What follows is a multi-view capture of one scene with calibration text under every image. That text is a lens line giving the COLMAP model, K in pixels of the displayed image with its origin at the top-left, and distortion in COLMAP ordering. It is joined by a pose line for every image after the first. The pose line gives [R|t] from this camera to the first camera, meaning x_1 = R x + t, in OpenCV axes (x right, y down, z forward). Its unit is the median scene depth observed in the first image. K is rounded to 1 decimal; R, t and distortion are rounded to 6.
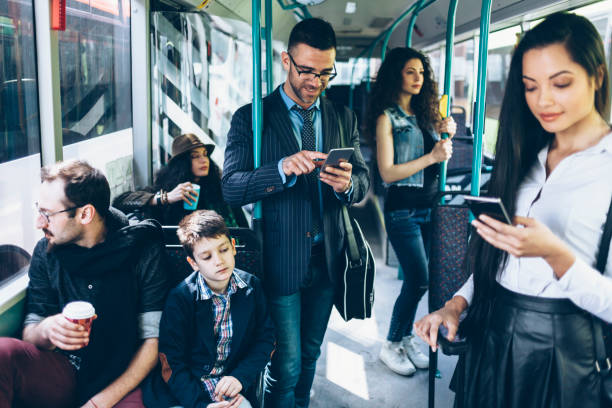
lens RADIAL K [[547.5, 0, 306.0], [0, 547.5, 204.0], [0, 0, 1]] dist [0.033107, -0.192648]
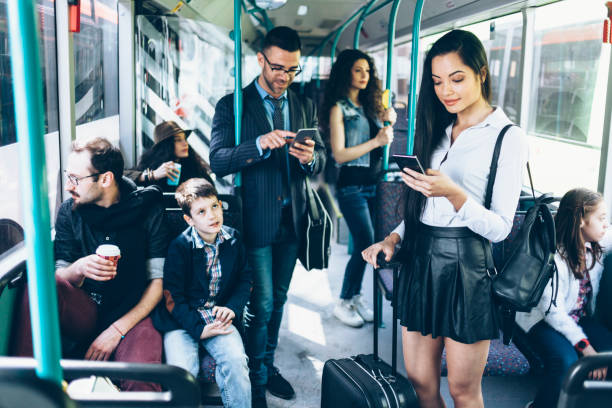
lens RADIAL K [[550.8, 0, 306.0], [0, 550.8, 204.0], [0, 0, 1]] dist [-0.052761, 0.007621]
pose [[0.995547, -0.007794, 0.093942, -0.052366], [0.007309, 0.999958, 0.005504, 0.061568], [-0.093981, -0.004793, 0.995562, -0.258241]]
